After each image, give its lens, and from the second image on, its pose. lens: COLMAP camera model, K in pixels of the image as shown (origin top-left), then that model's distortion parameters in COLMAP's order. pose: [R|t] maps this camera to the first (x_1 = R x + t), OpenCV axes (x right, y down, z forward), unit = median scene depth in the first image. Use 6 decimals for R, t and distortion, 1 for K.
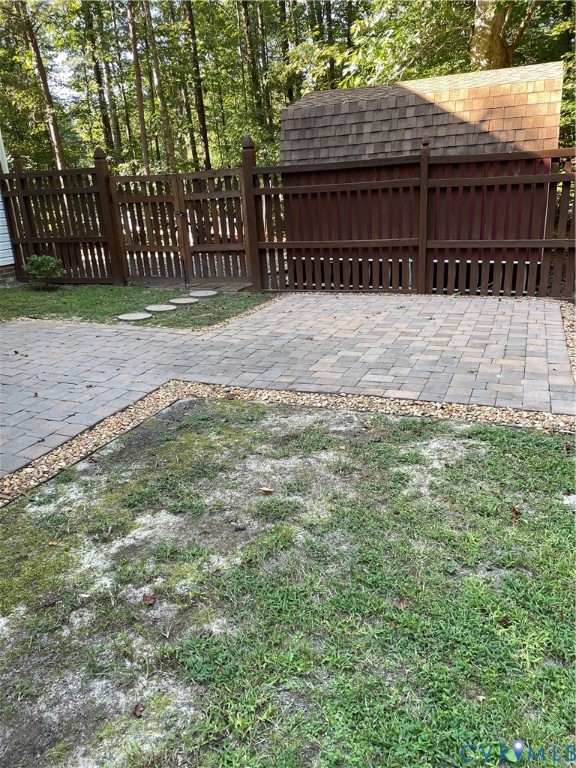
lens RADIAL K [[583.3, 0, 288.4], [0, 583.3, 385.6], [0, 0, 1]] dist [0.039869, -0.053183]
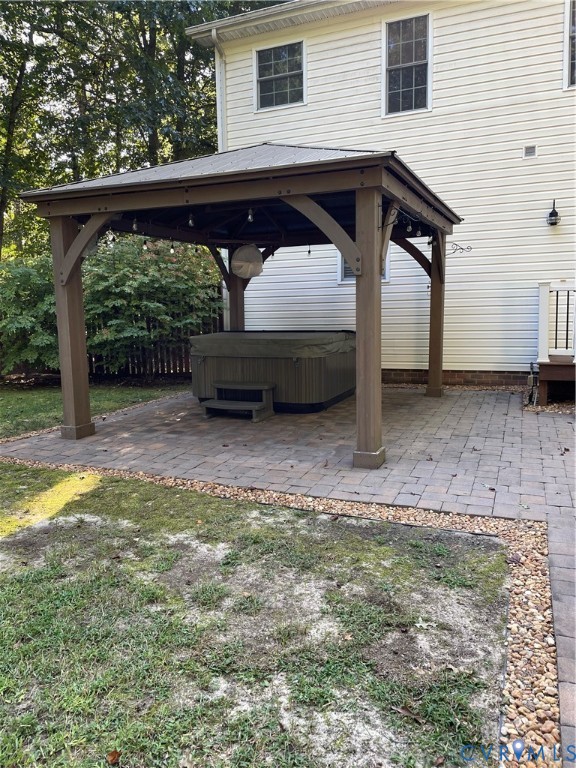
lens RADIAL K [[583.3, 0, 287.5], [0, 583.3, 382.3], [0, 0, 1]] dist [0.039869, -0.053183]
pose [[-0.015352, 0.176396, -0.984200, 0.764516], [-0.310410, 0.934841, 0.172391, -0.297722], [0.950479, 0.308152, 0.040404, 0.799088]]
